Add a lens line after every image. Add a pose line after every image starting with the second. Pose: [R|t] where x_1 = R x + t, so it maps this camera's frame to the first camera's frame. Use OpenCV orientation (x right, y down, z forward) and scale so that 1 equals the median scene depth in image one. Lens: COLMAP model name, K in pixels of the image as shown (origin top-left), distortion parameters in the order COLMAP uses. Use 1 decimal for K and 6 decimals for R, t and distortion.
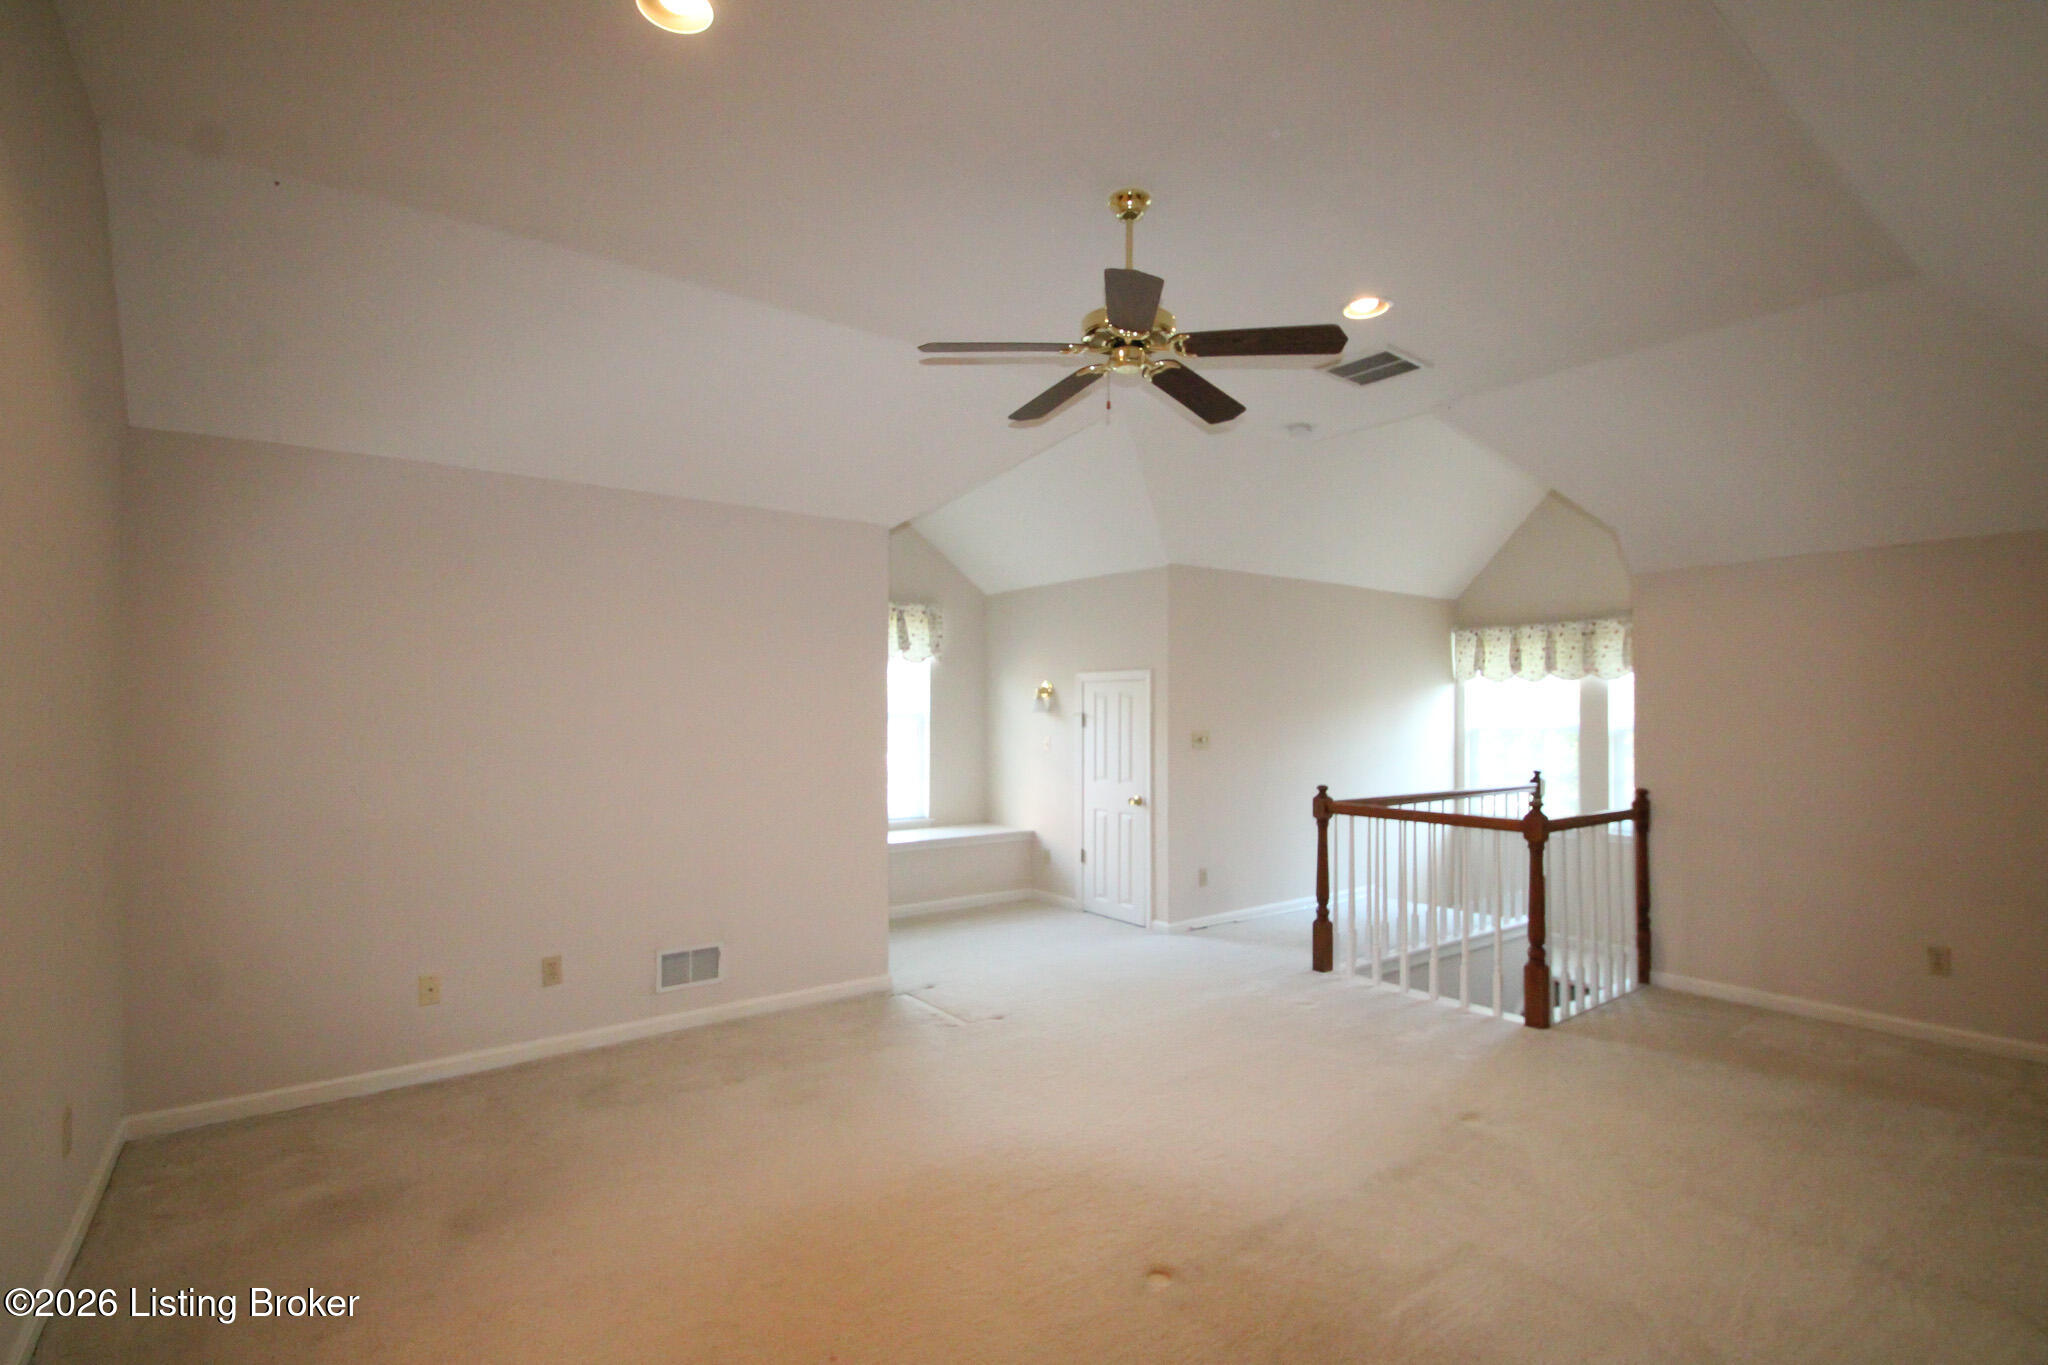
lens RADIAL K [[958.3, 0, 1031.4], [0, 958.3, 713.9], [0, 0, 1]] dist [0.019475, -0.024479]
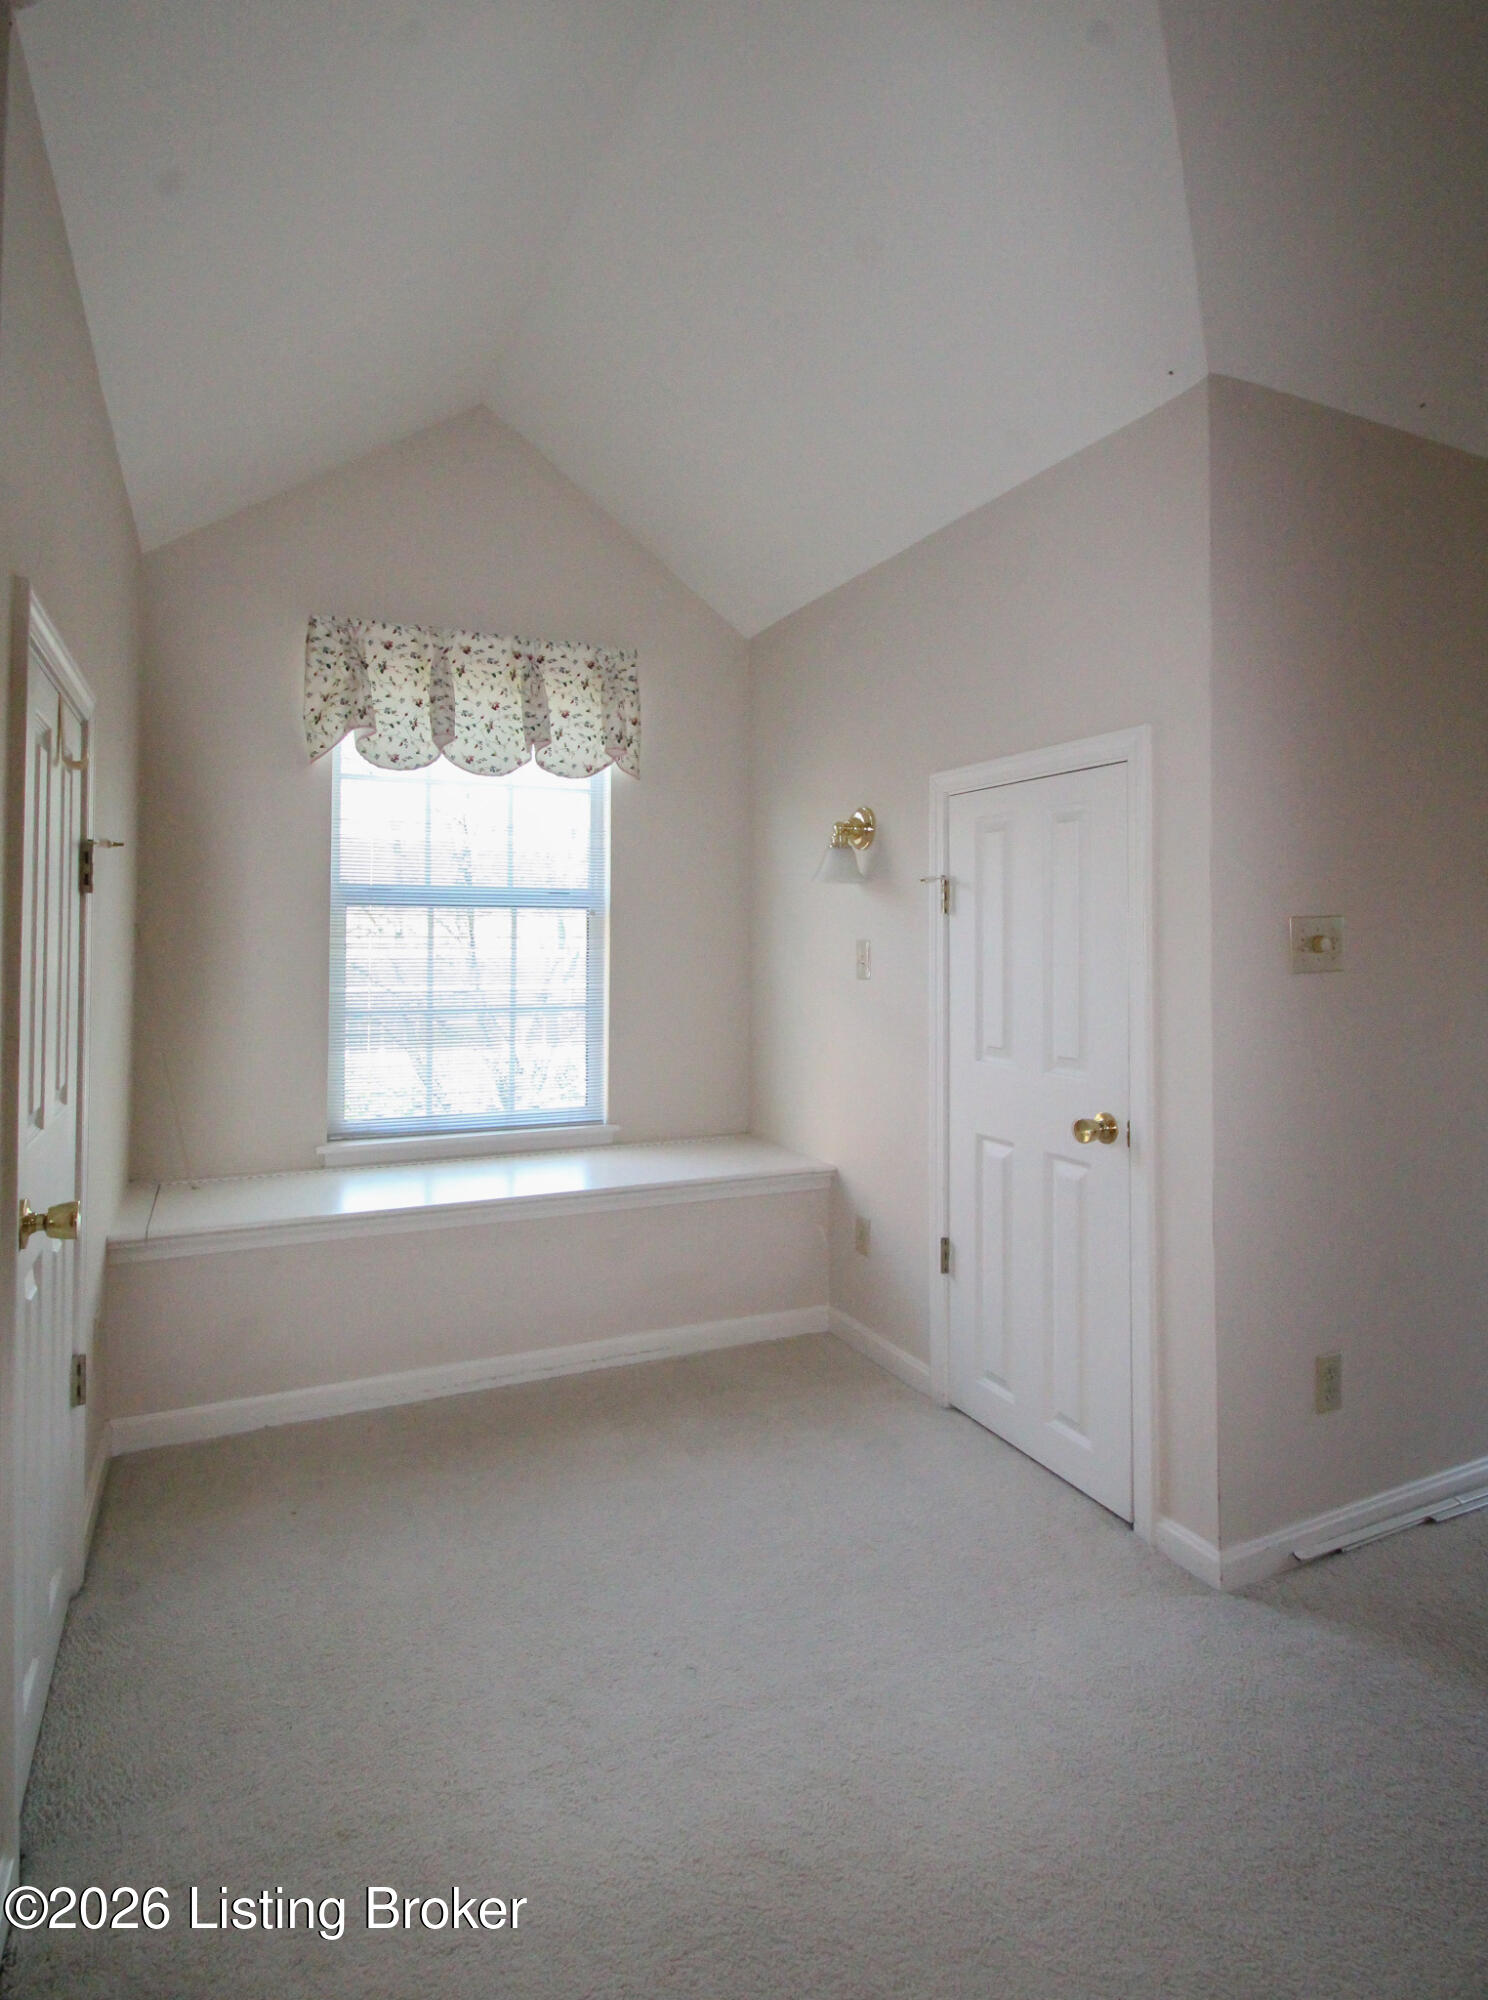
lens RADIAL K [[1044.4, 0, 743.2], [0, 1044.4, 921.3], [0, 0, 1]] dist [0.000271, 0.000052]
pose [[0.984140, -0.000694, -0.177394, 0.048471], [-0.002375, 0.999851, -0.017091, 0.024099], [0.177380, 0.017241, 0.983991, 0.585875]]
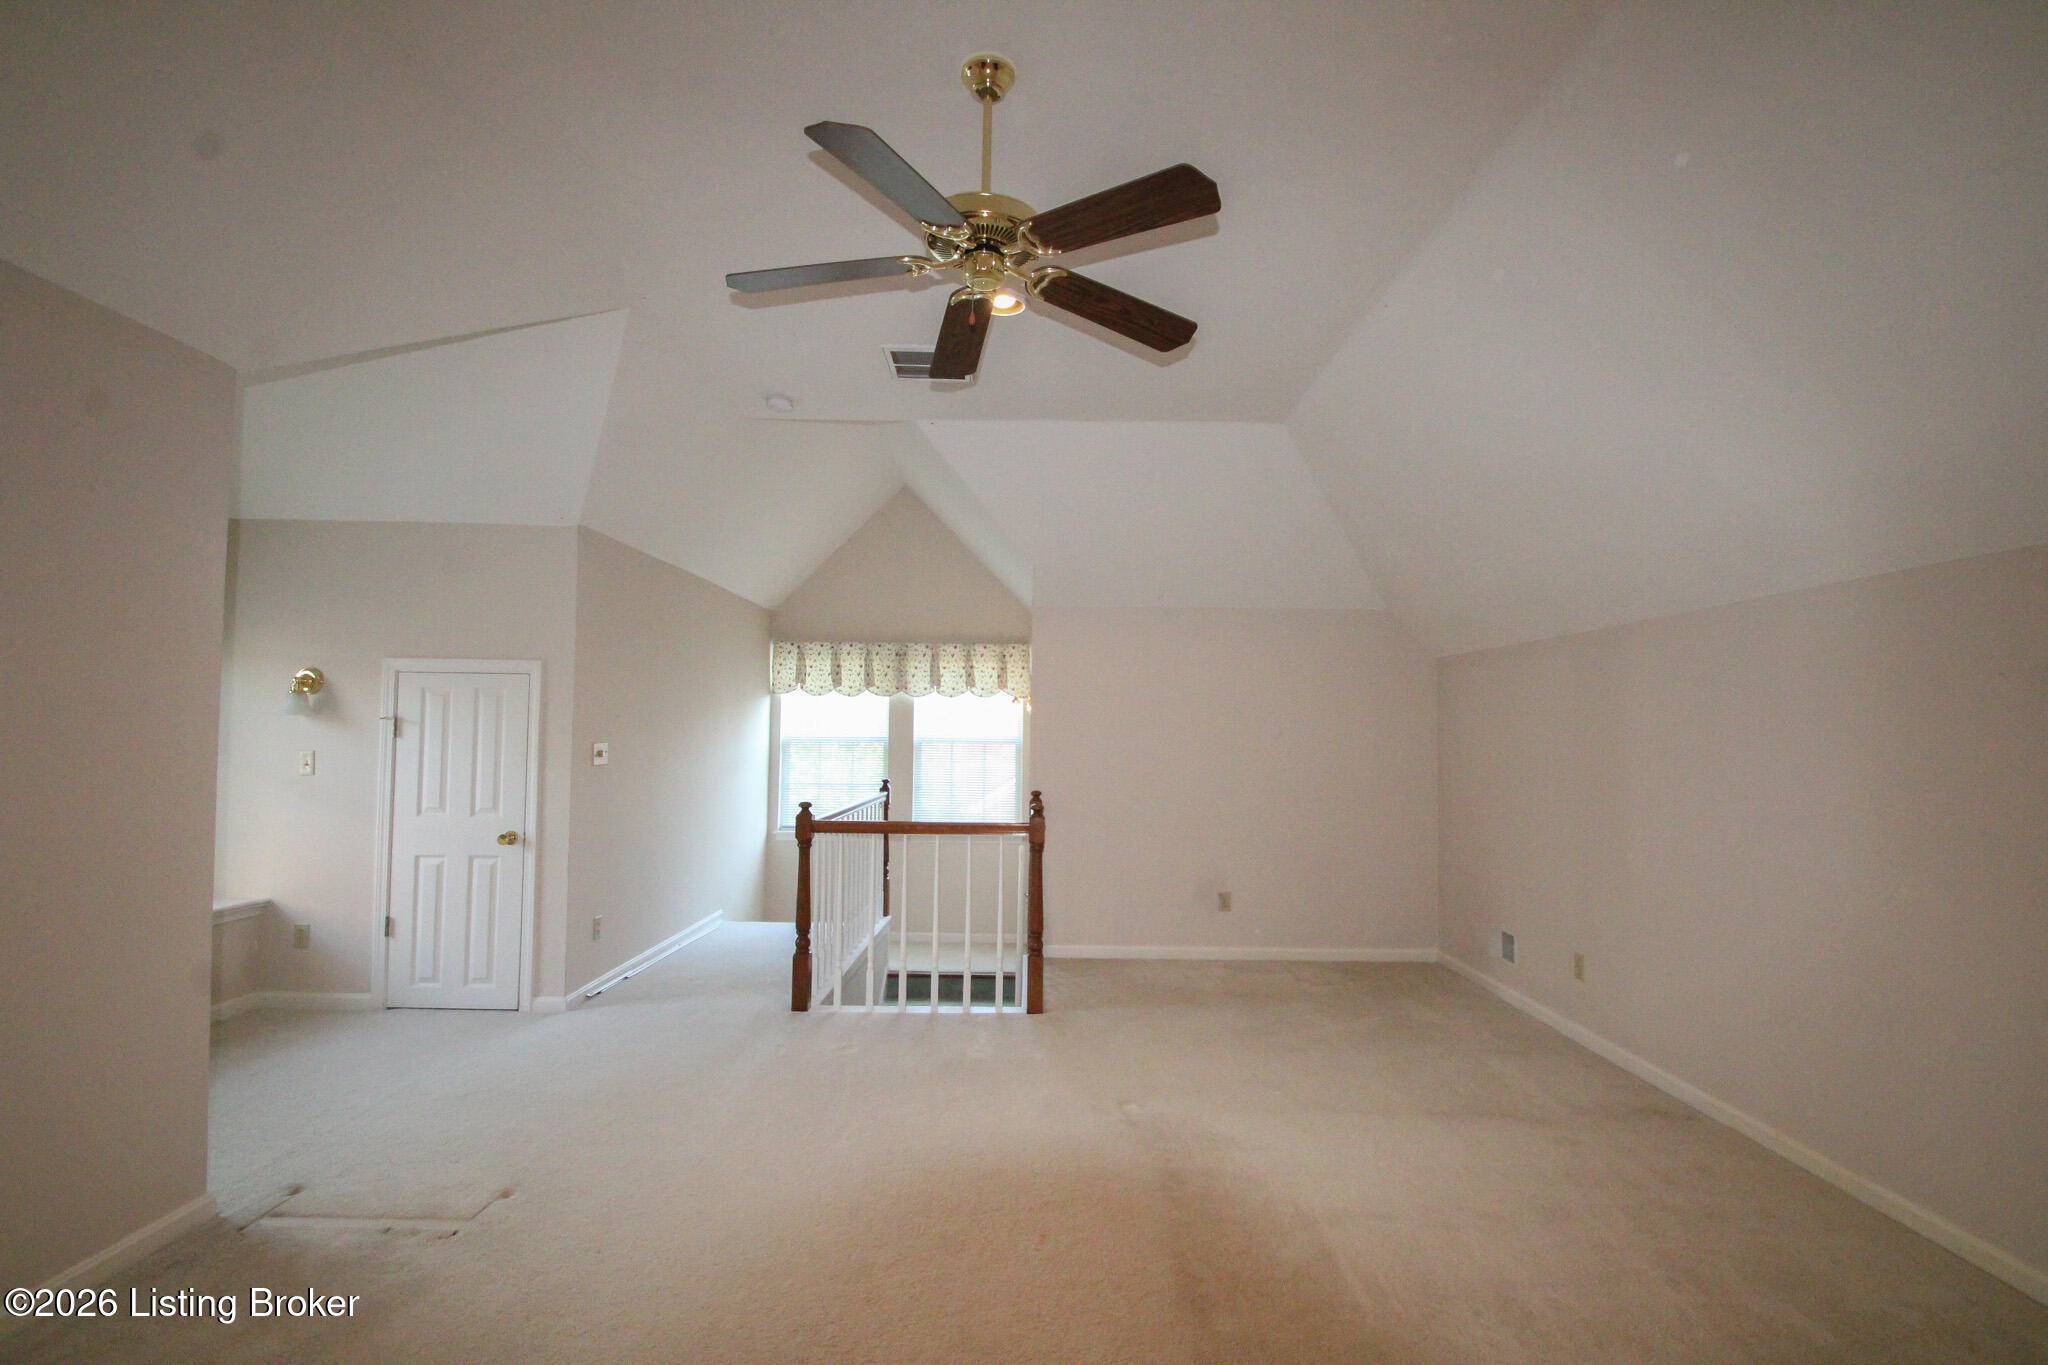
lens RADIAL K [[958.3, 0, 1031.4], [0, 958.3, 713.9], [0, 0, 1]] dist [0.019475, -0.024479]
pose [[0.589486, 0.023150, 0.807447, -0.234320], [-0.012236, 0.999730, -0.019731, 0.005081], [-0.807686, 0.001751, 0.589610, 0.230603]]
